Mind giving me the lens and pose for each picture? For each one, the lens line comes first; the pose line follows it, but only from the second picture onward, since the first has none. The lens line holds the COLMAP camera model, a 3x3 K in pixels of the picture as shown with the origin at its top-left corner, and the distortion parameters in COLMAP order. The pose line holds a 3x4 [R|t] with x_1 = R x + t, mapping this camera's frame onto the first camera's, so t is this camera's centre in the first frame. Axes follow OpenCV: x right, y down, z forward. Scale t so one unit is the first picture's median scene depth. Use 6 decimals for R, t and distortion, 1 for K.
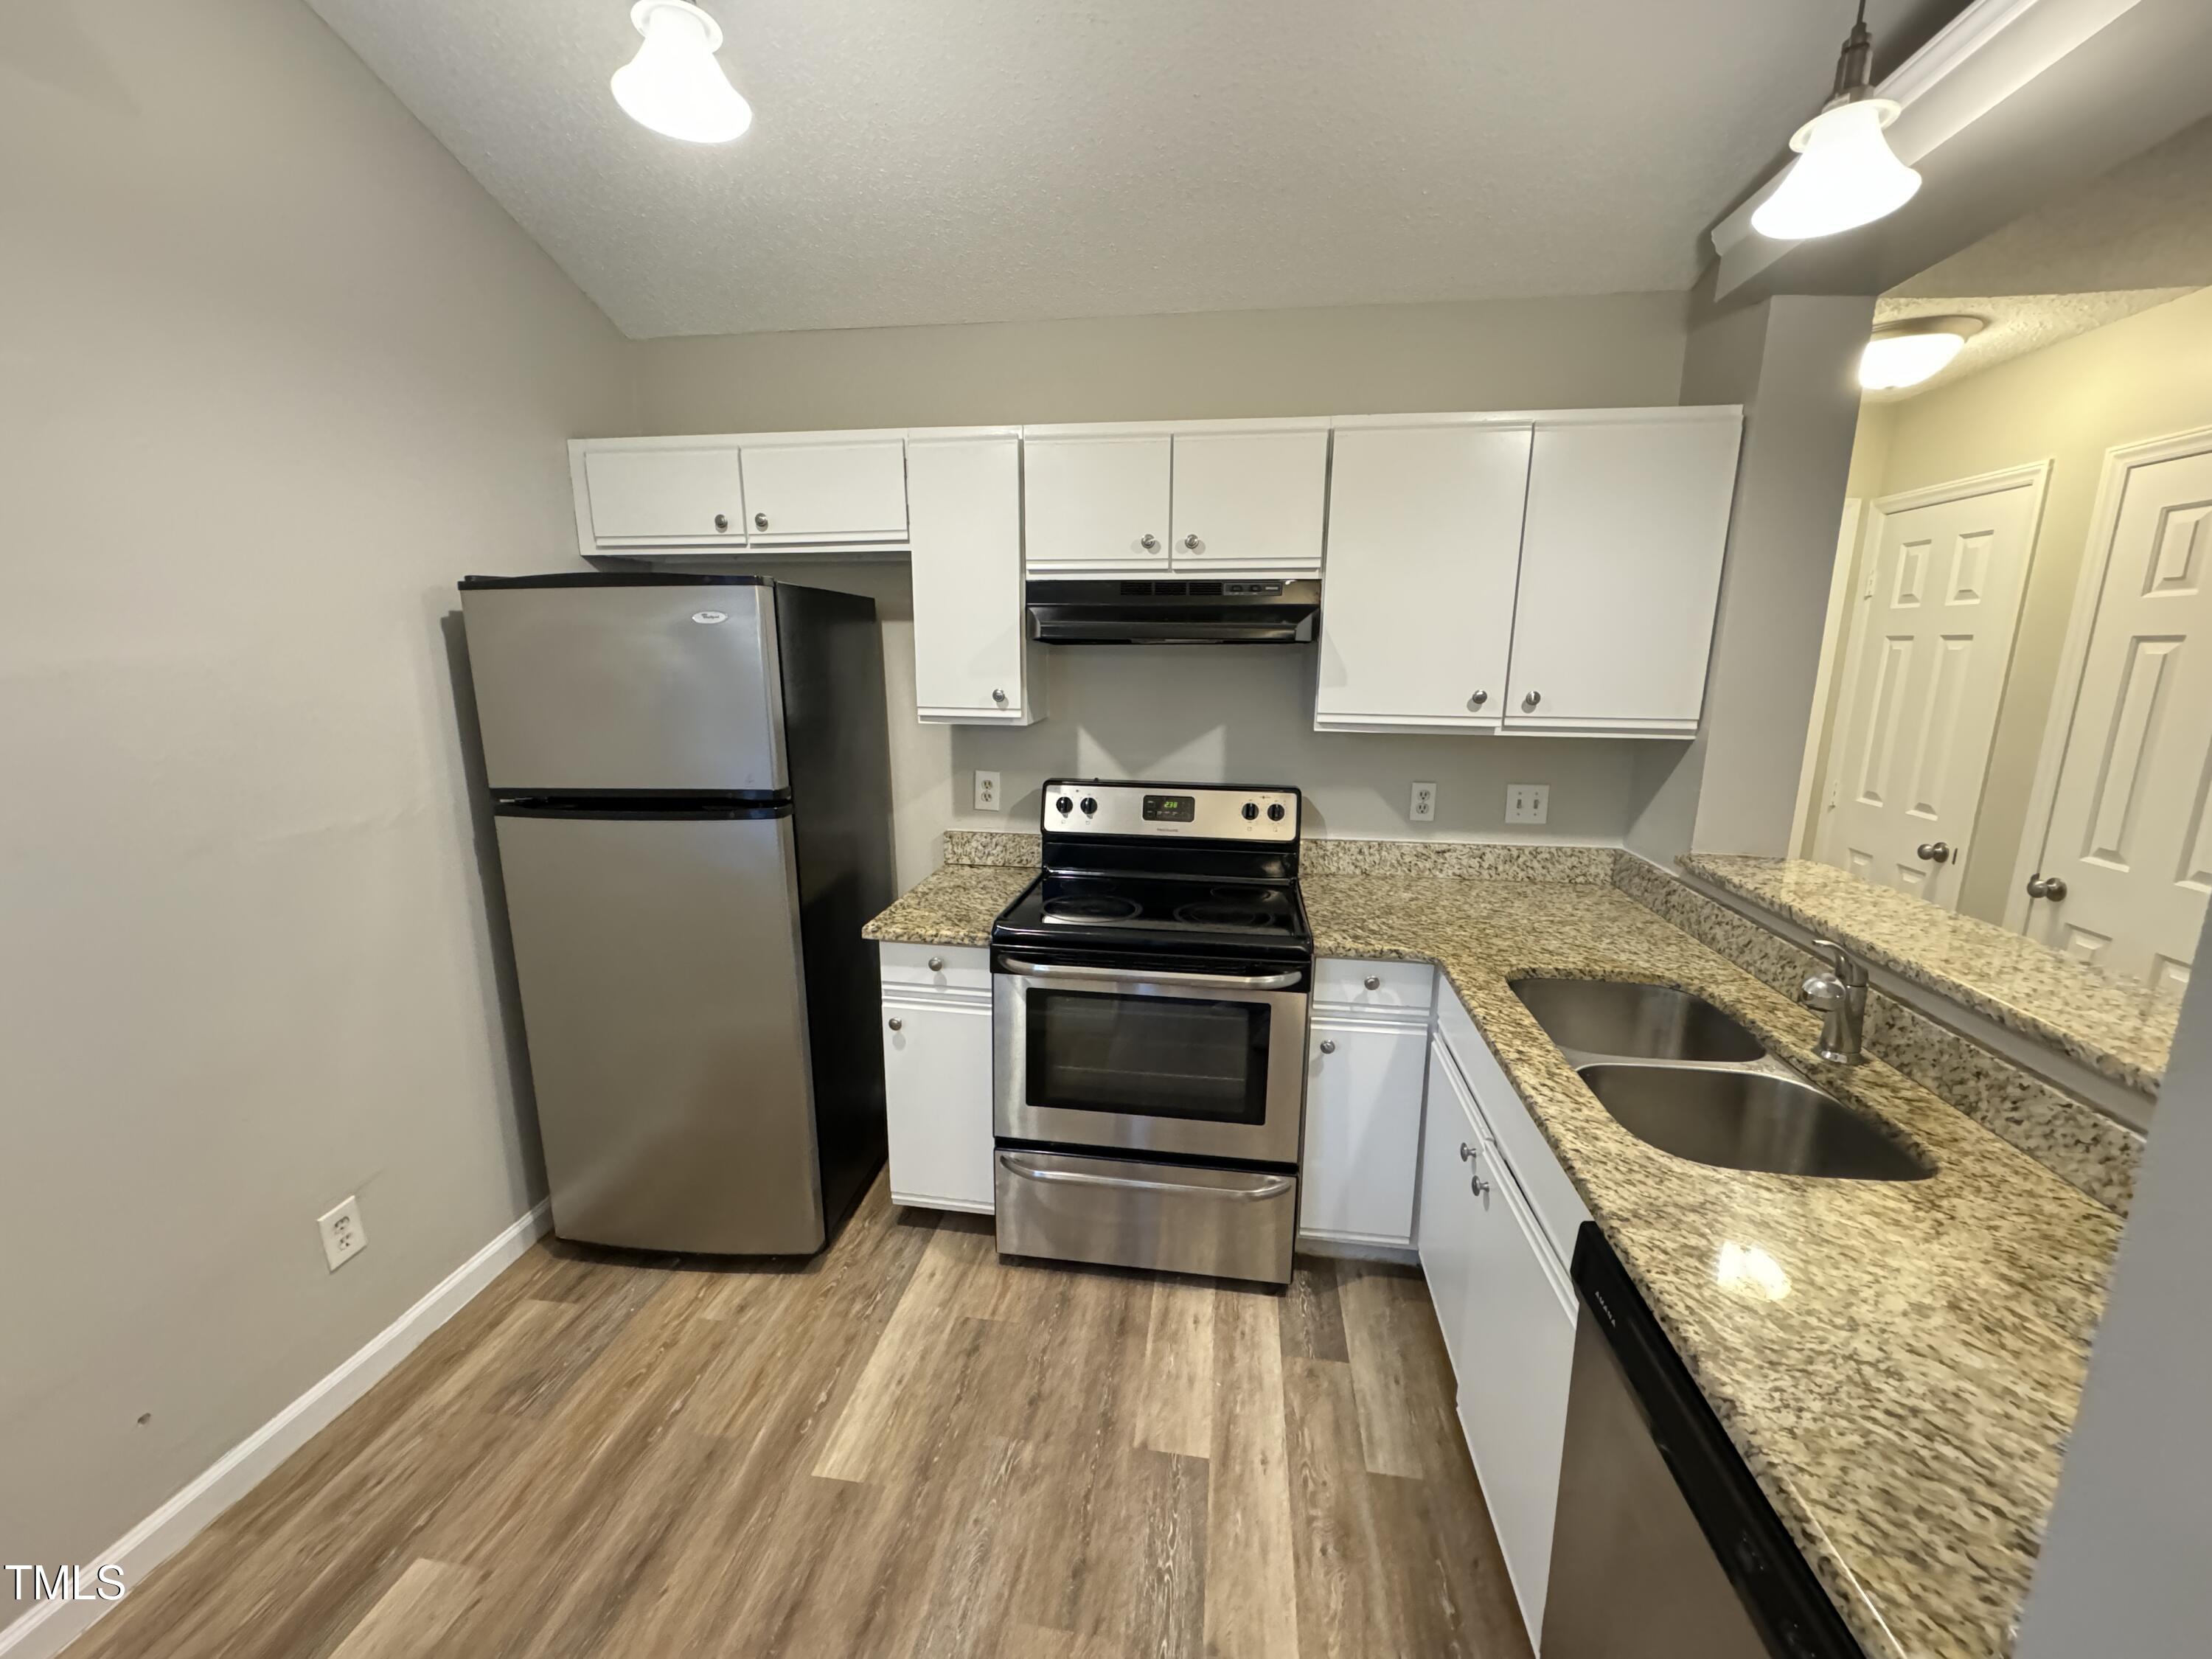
lens RADIAL K [[880.9, 0, 1104.6], [0, 880.9, 829.1], [0, 0, 1]] dist [0.004581, 0.000046]
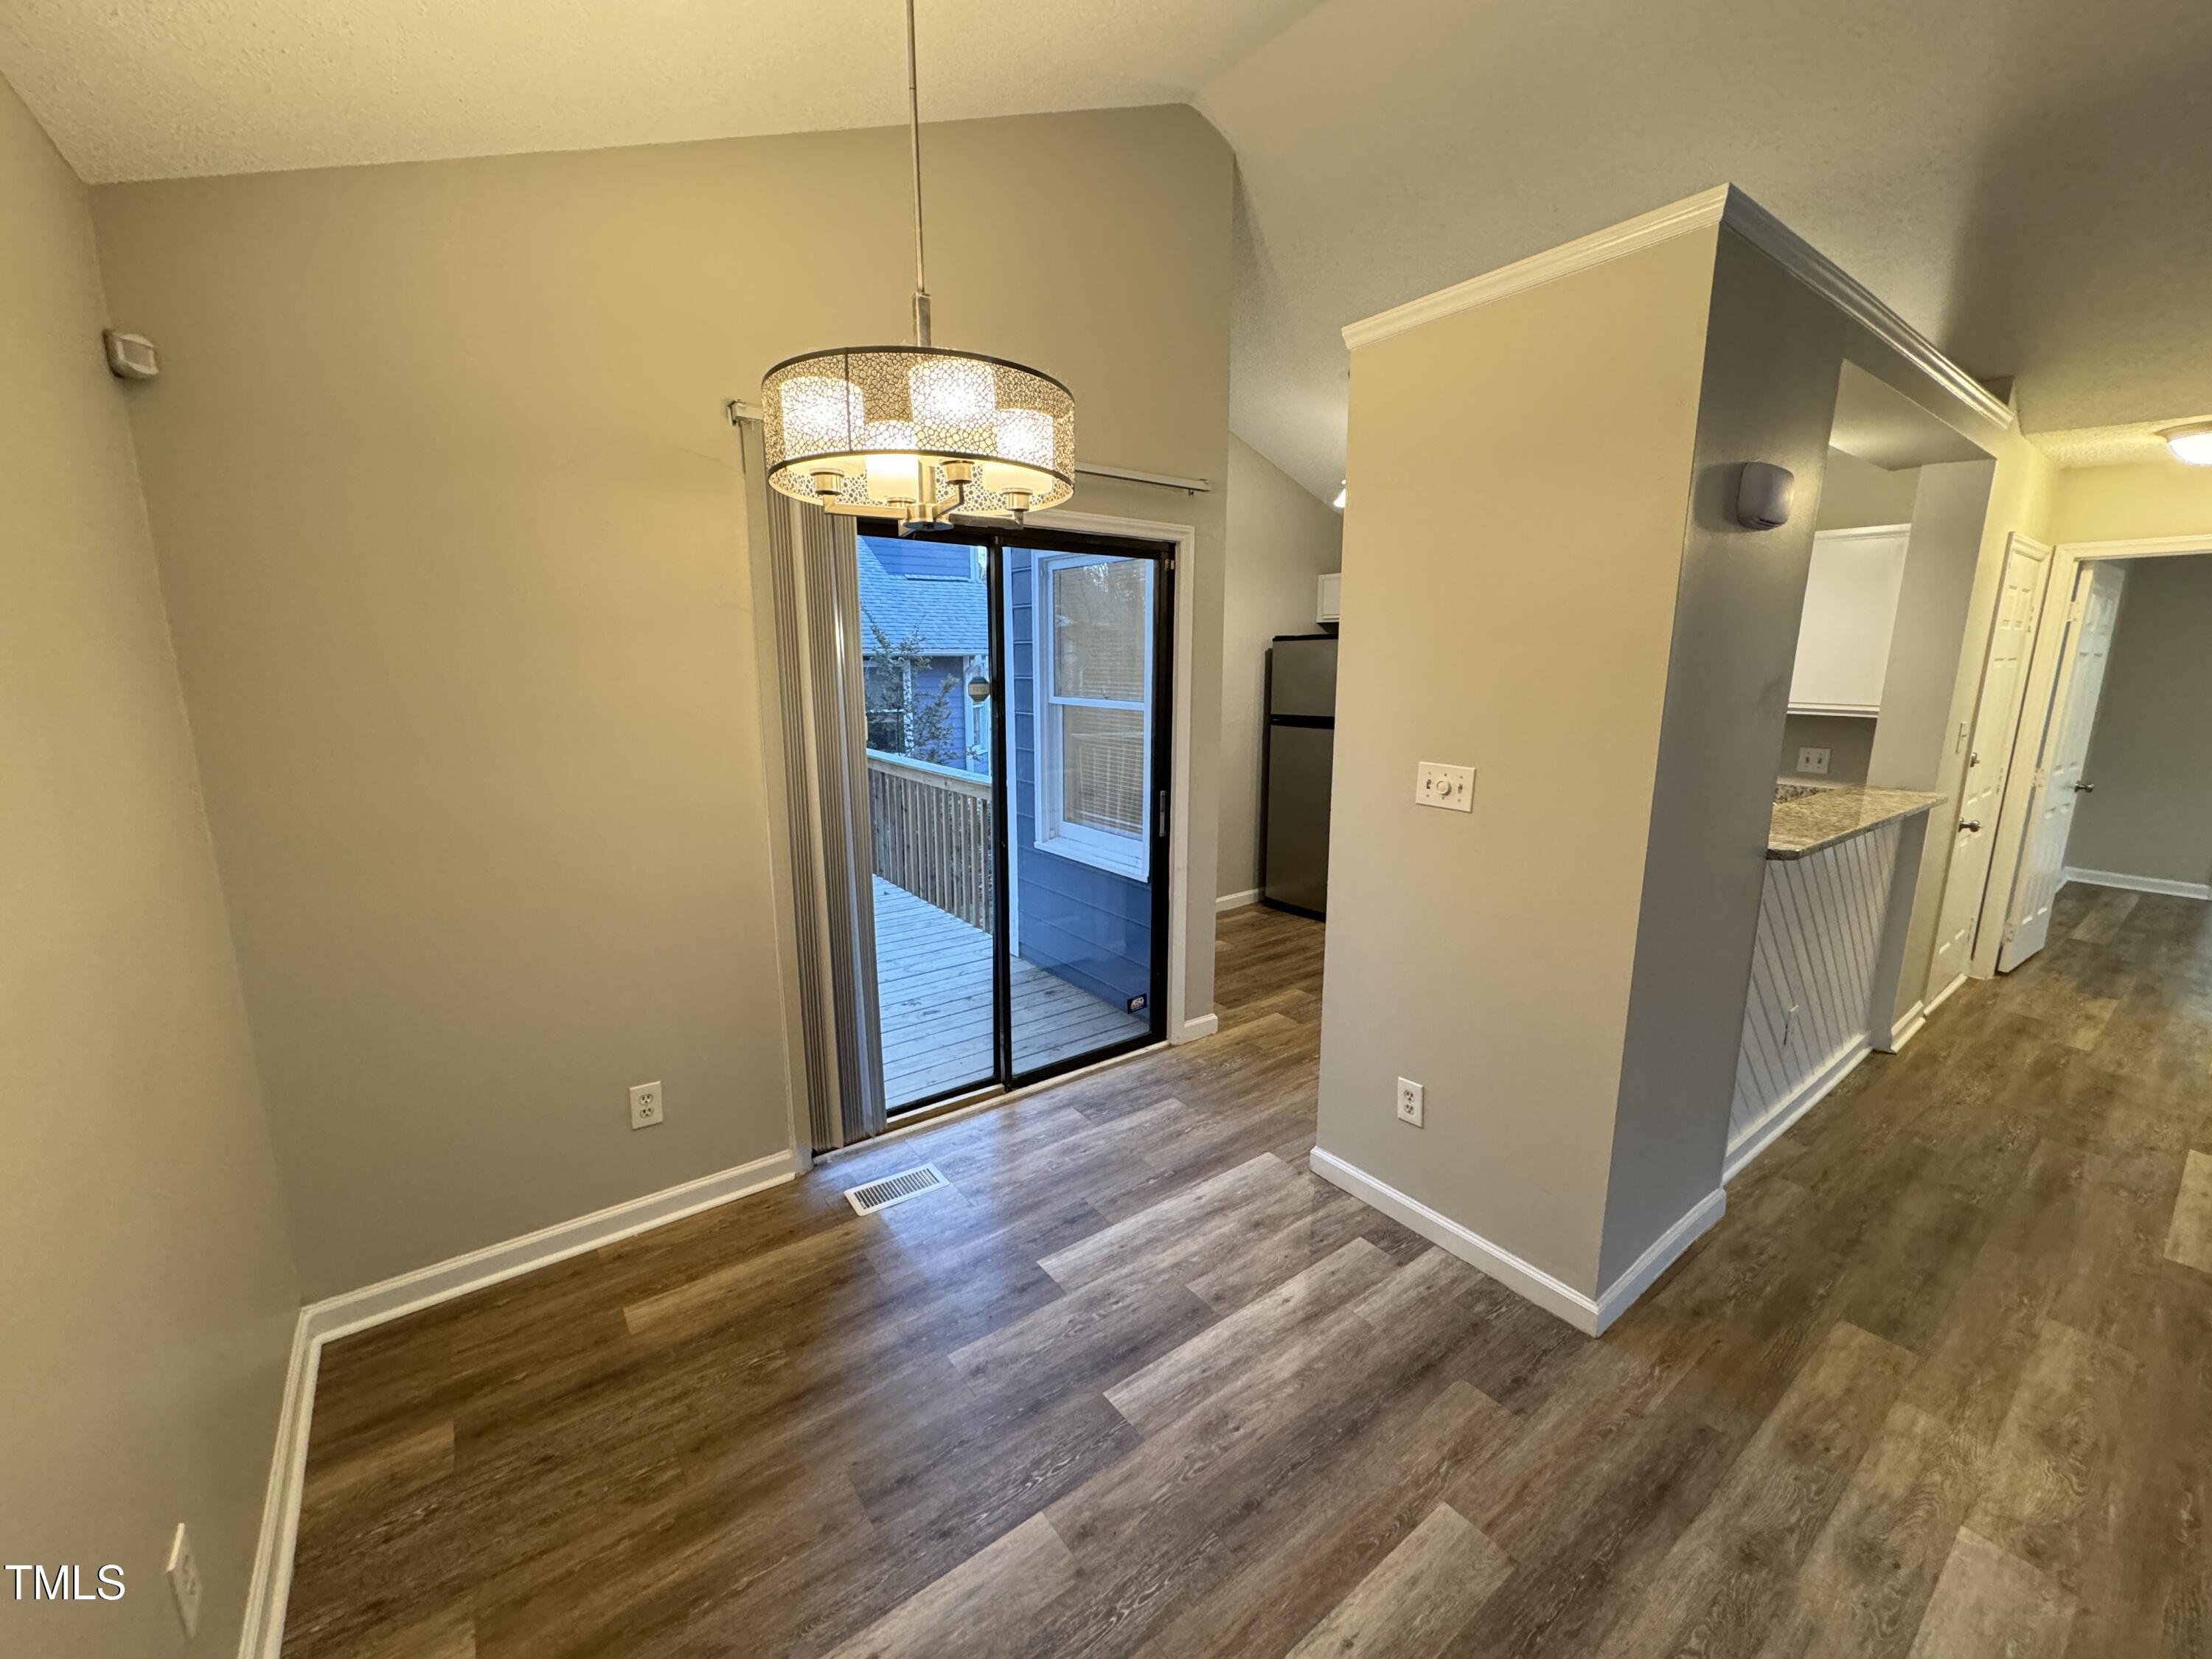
lens RADIAL K [[880.9, 0, 1111.9], [0, 880.9, 823.6], [0, 0, 1]] dist [0.004581, 0.000046]
pose [[0.713162, 0.129968, -0.688846, 0.721984], [-0.140277, 0.989246, 0.041417, 0.205161], [0.686820, 0.067092, 0.723724, -1.062255]]
